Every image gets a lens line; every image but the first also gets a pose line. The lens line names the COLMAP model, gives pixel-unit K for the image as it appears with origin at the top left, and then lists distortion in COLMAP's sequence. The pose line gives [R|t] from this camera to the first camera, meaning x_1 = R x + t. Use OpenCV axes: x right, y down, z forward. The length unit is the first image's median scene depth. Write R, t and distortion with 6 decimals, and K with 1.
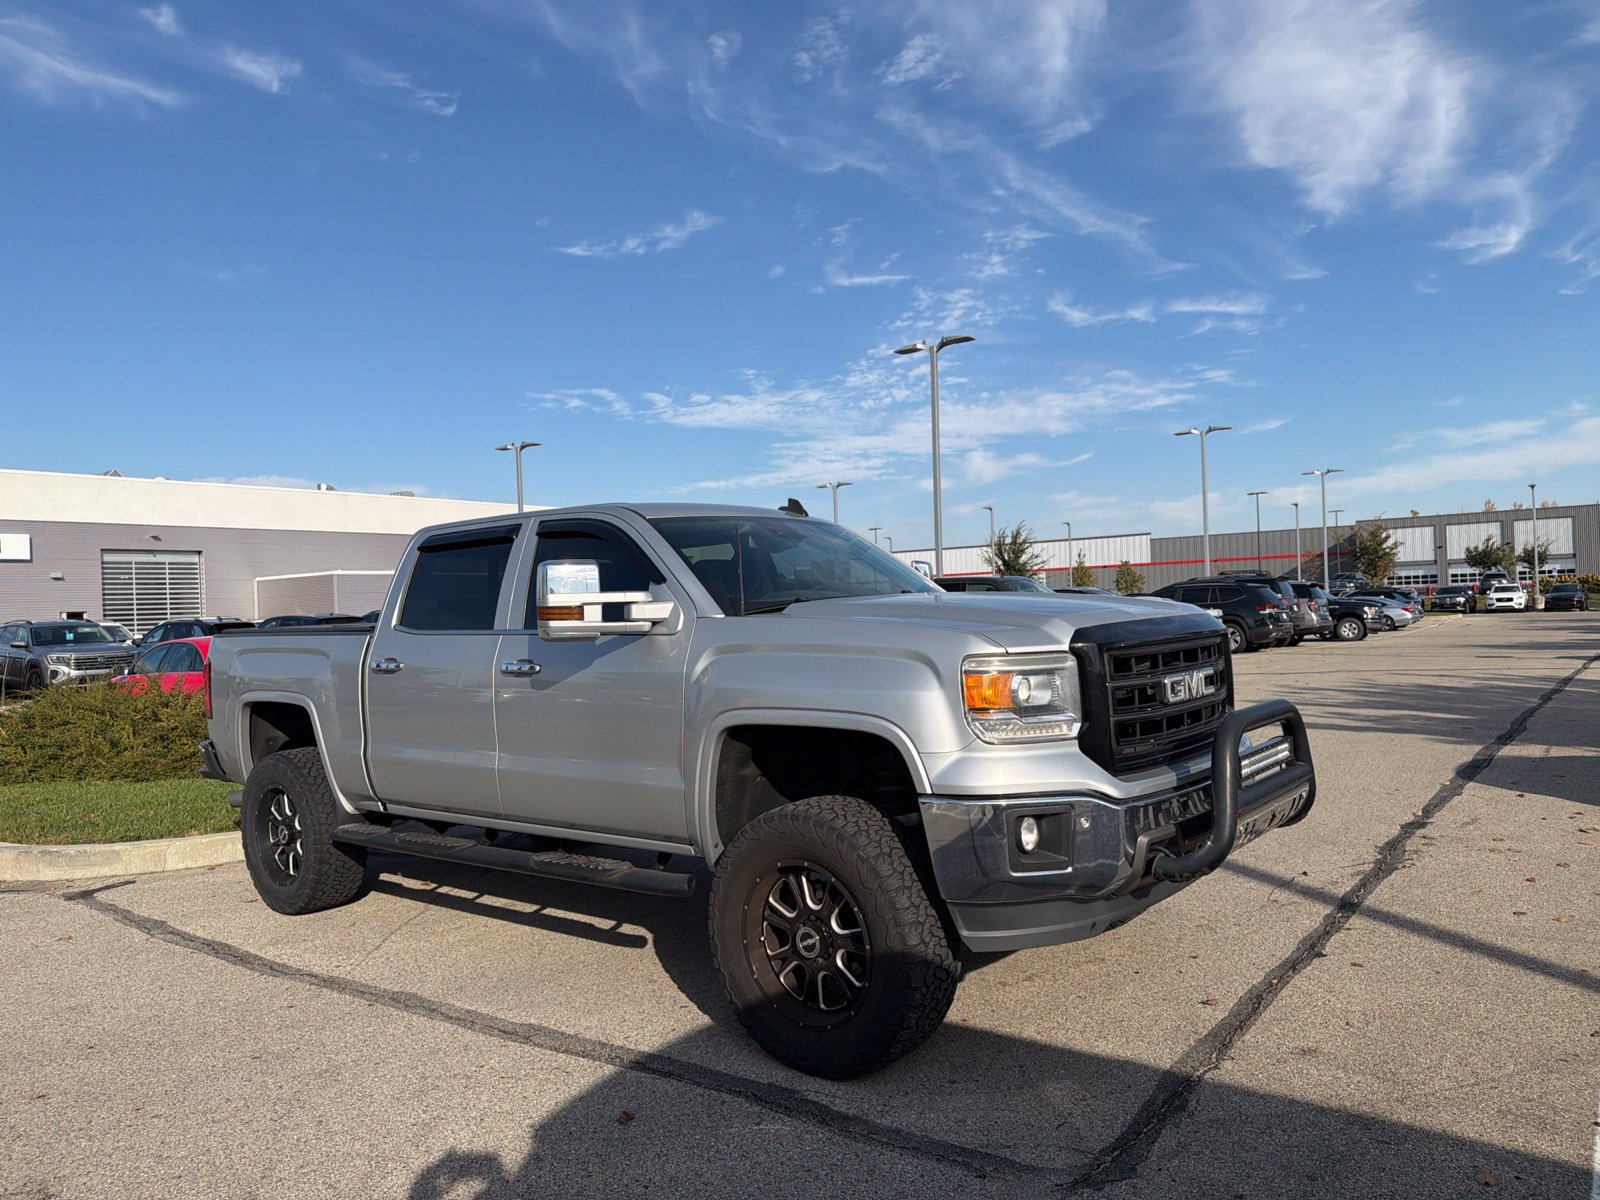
lens RADIAL K [[1122.4, 0, 798.7], [0, 1122.4, 610.8], [0, 0, 1]] dist [0.048276, -0.057581]
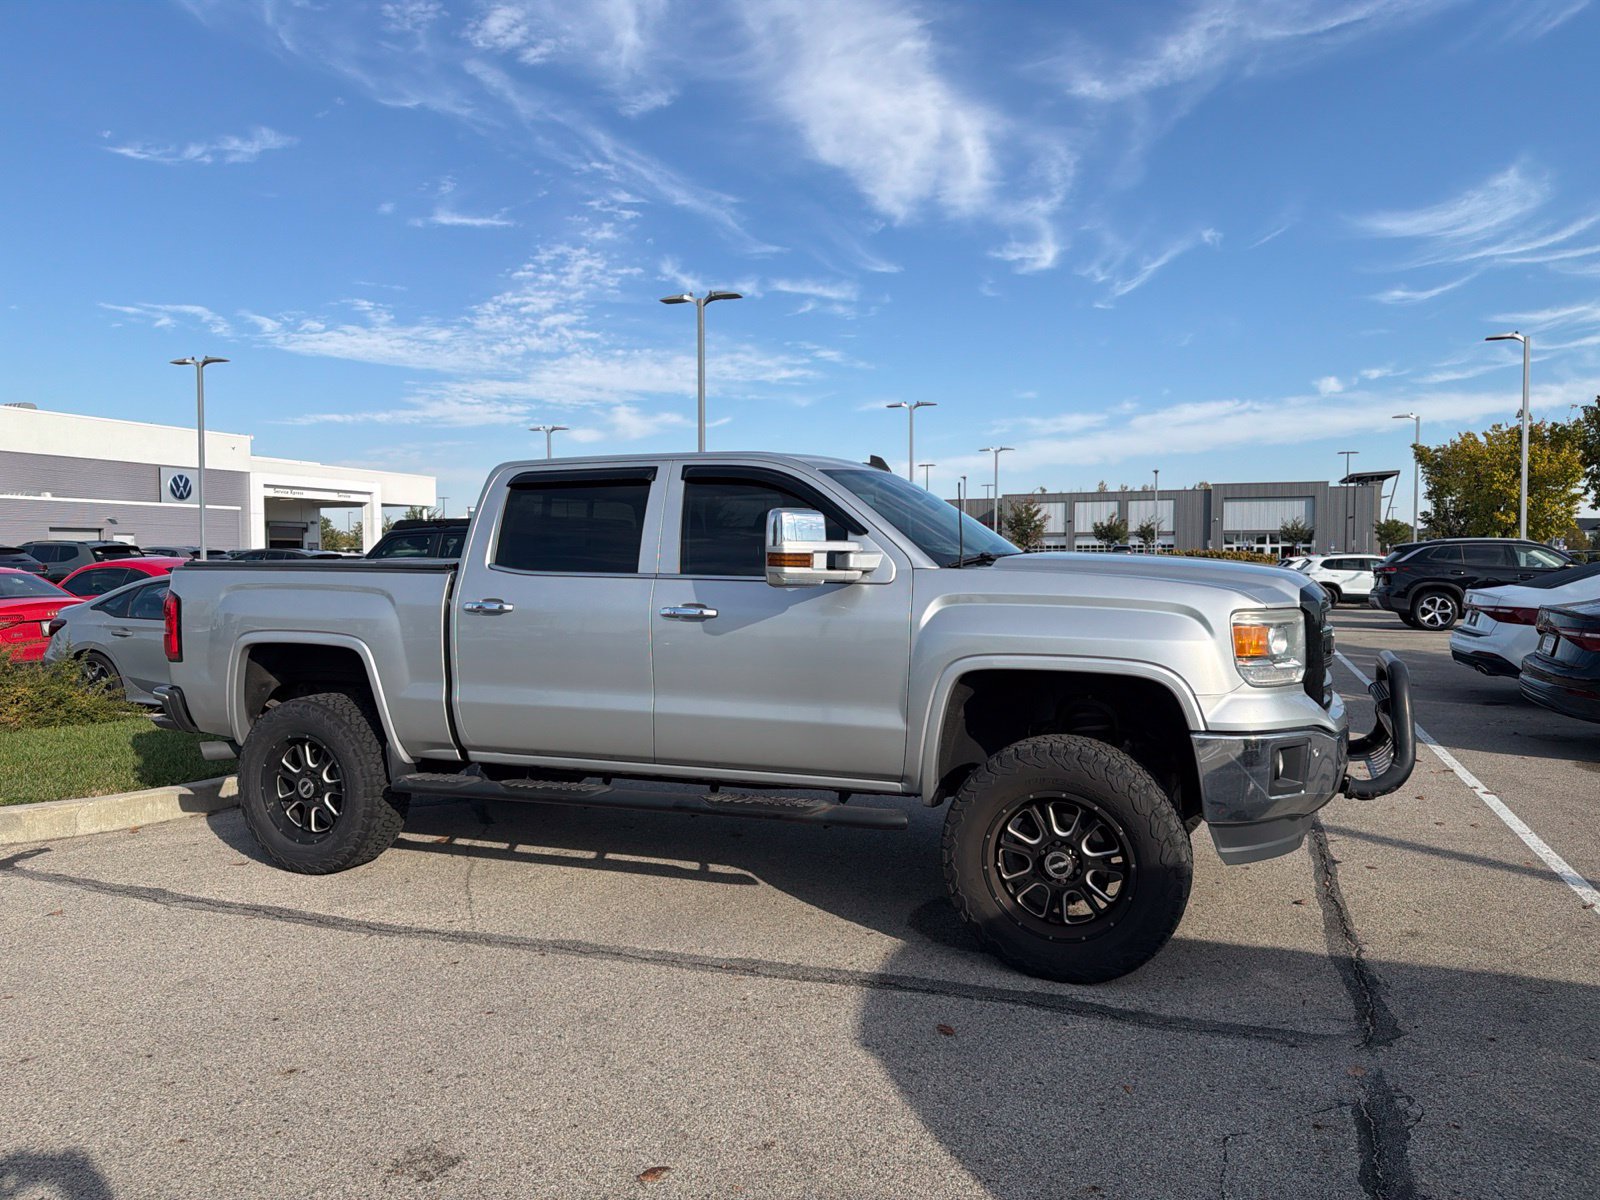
lens RADIAL K [[1122.4, 0, 803.4], [0, 1122.4, 593.5], [0, 0, 1]] dist [0.048276, -0.057581]
pose [[0.955418, 0.025512, 0.294152, -0.472373], [-0.033376, 0.999206, 0.021744, 0.009681], [-0.293363, -0.030592, 0.955511, 0.016646]]
